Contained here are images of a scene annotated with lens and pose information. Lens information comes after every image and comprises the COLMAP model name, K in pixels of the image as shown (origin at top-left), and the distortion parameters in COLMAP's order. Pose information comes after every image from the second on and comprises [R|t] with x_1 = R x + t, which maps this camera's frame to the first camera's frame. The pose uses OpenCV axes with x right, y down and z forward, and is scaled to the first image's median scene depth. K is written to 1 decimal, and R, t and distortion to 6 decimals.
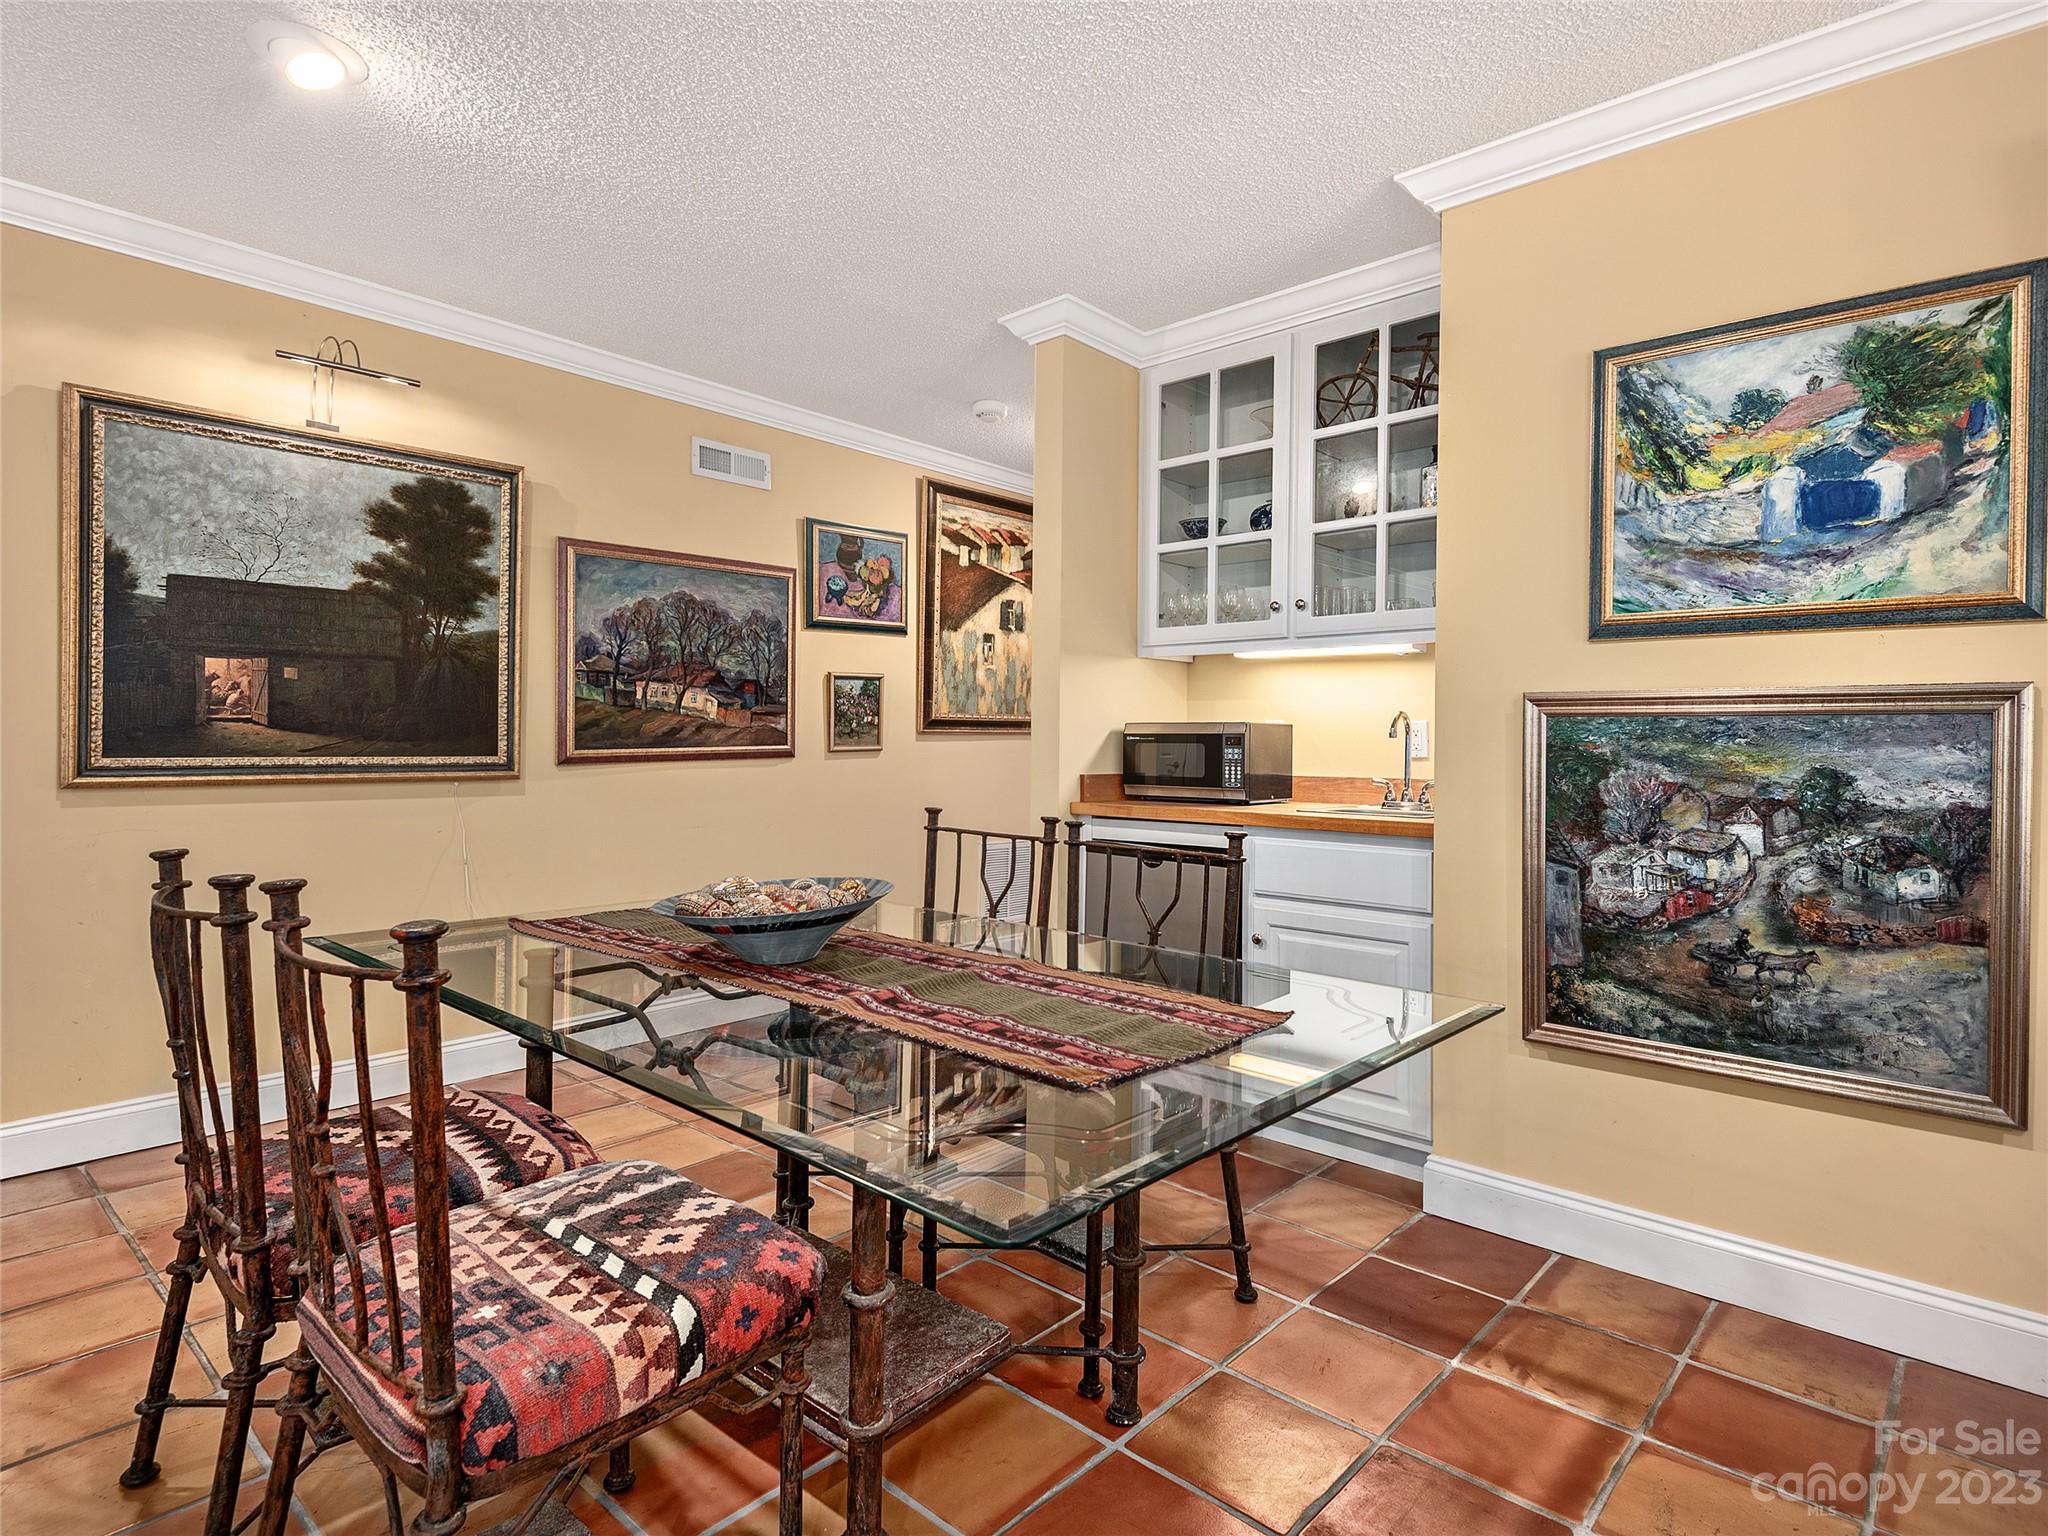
lens RADIAL K [[1078.8, 0, 1028.1], [0, 1078.8, 753.5], [0, 0, 1]] dist [-0.017437, -0.000274]
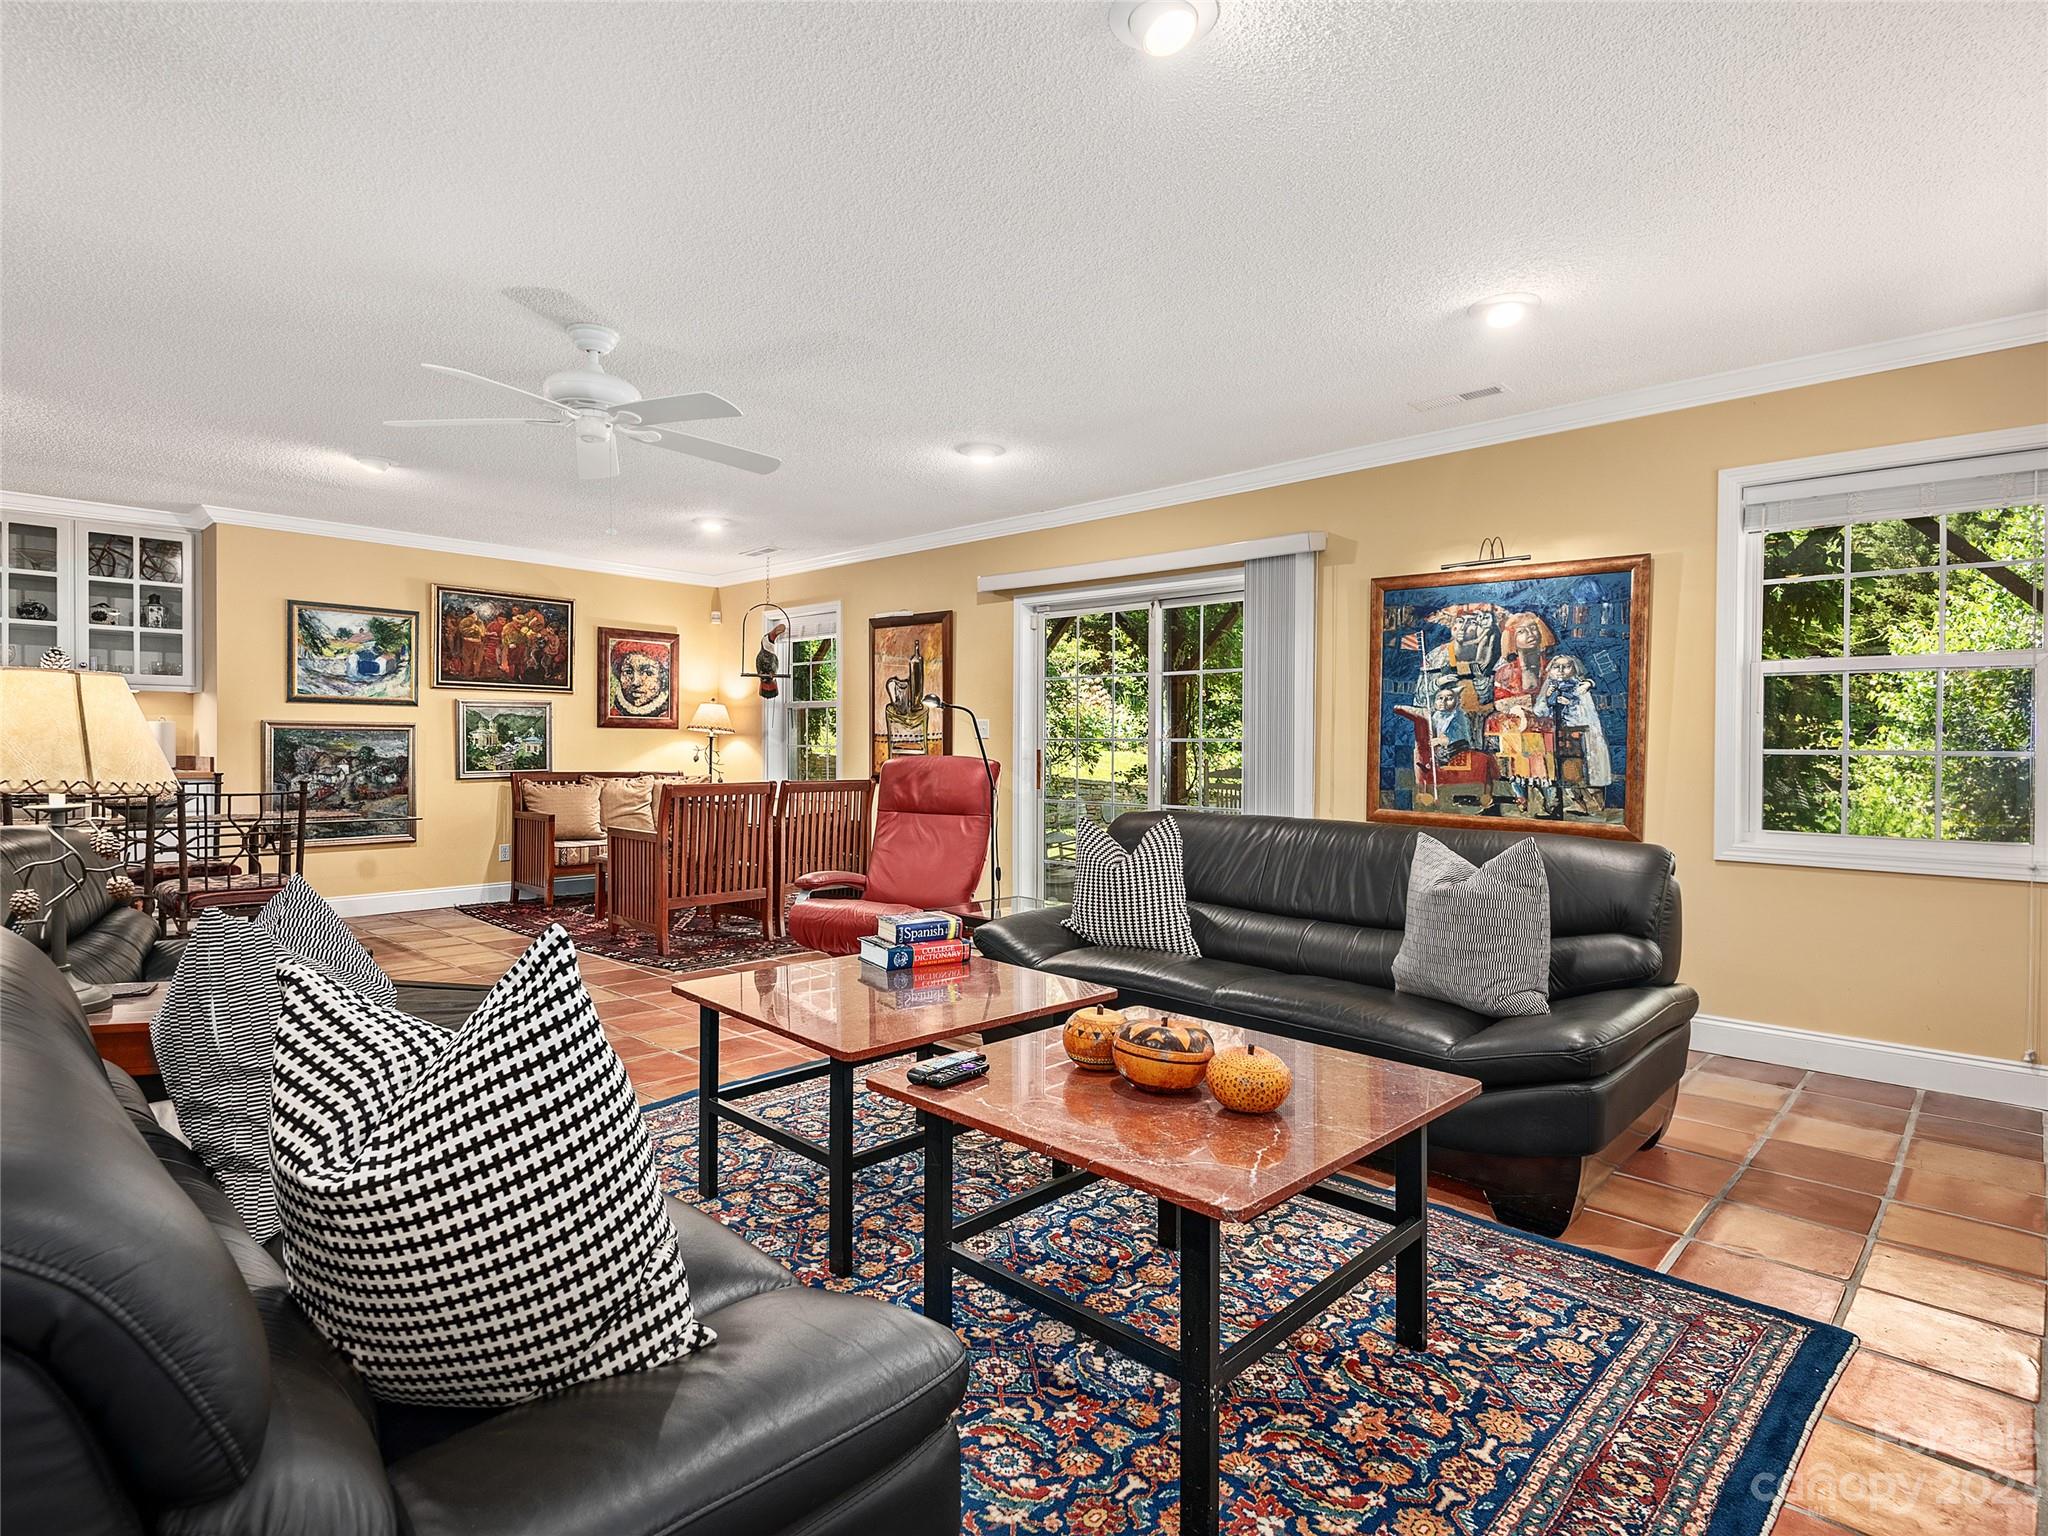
lens RADIAL K [[1078.8, 0, 1029.2], [0, 1078.8, 757.2], [0, 0, 1]] dist [-0.017437, -0.000274]
pose [[0.020376, -0.019546, 0.999601, -2.428889], [0.004609, 0.999800, 0.019456, -0.008025], [-0.999782, 0.004210, 0.020462, -1.083203]]
